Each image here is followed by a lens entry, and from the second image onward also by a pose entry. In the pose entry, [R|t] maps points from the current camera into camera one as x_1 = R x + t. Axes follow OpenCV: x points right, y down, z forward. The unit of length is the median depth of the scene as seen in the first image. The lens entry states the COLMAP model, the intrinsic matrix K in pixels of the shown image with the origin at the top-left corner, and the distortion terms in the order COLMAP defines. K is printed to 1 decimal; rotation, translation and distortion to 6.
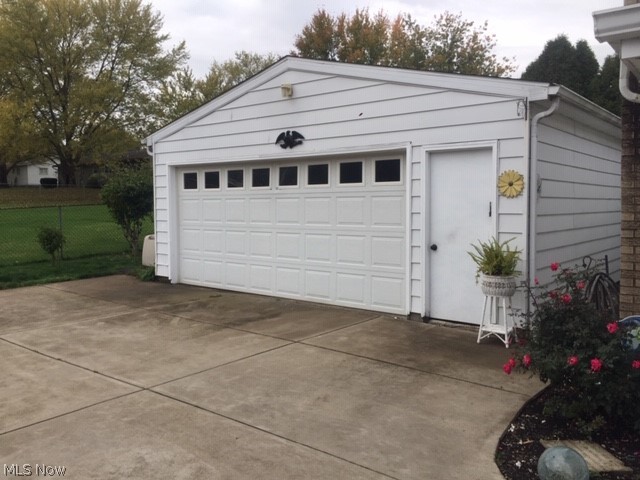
lens RADIAL K [[548.8, 0, 319.6], [0, 548.8, 240.9], [0, 0, 1]] dist [0.073890, -0.102091]
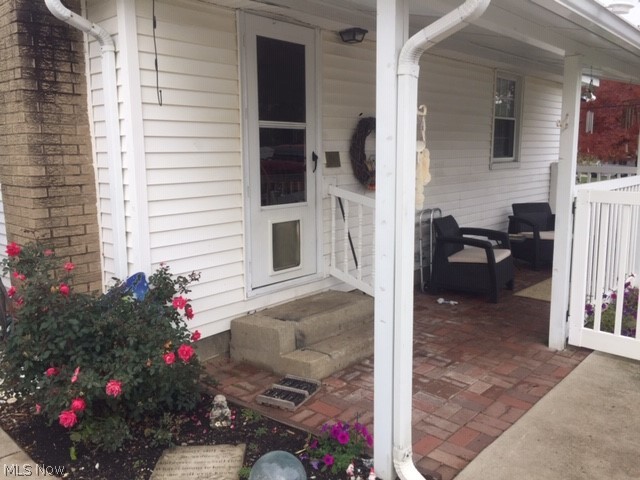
lens RADIAL K [[548.8, 0, 319.2], [0, 548.8, 235.1], [0, 0, 1]] dist [0.073890, -0.102091]
pose [[0.048244, -0.149448, 0.987592, -0.205682], [0.072939, 0.986631, 0.145739, -0.039711], [-0.996169, 0.065003, 0.058500, 0.574738]]
